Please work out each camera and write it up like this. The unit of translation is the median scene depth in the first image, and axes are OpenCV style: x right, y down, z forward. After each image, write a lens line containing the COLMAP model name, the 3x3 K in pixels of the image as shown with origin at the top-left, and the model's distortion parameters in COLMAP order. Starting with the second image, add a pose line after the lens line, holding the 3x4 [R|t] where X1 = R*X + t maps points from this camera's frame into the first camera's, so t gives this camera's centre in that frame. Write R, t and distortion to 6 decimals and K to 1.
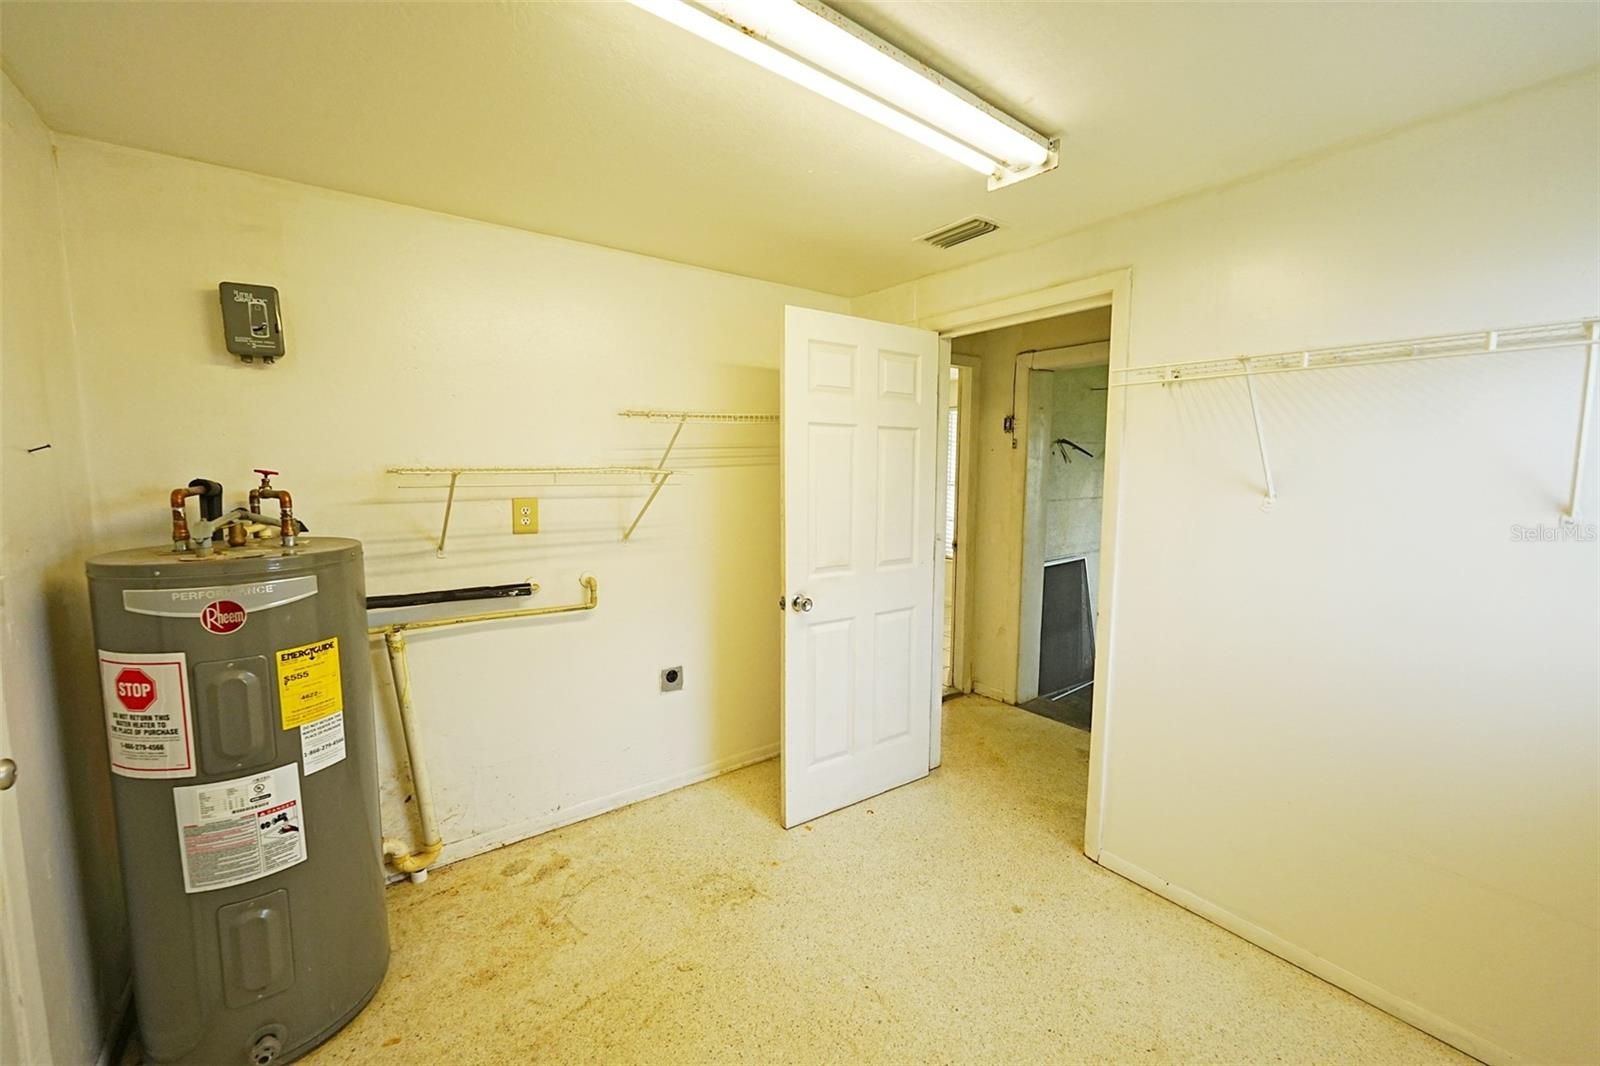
lens RADIAL K [[638.0, 0, 799.2], [0, 638.0, 532.8], [0, 0, 1]] dist [-0.003898, 0.001465]
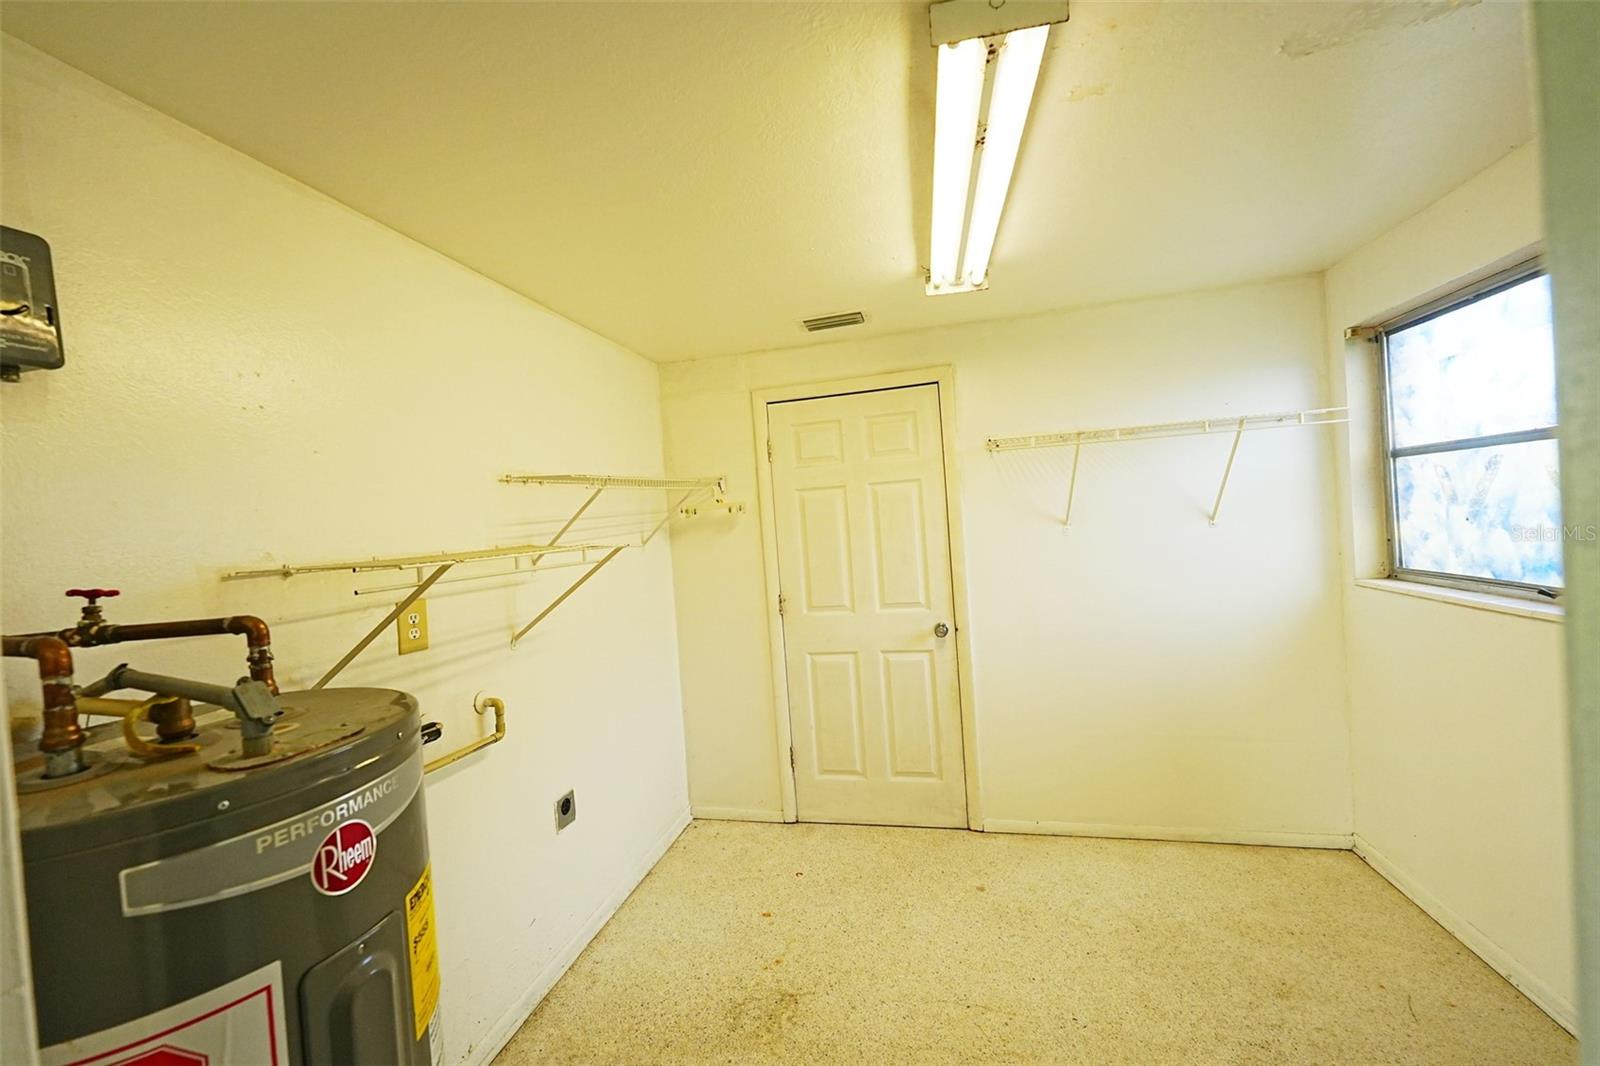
lens RADIAL K [[638.0, 0, 793.0], [0, 638.0, 534.8], [0, 0, 1]] dist [-0.003898, 0.001465]
pose [[0.767246, -0.068265, 0.637709, -0.650807], [0.137820, 0.988639, -0.059984, -0.031068], [-0.626369, 0.133912, 0.767938, 0.238148]]
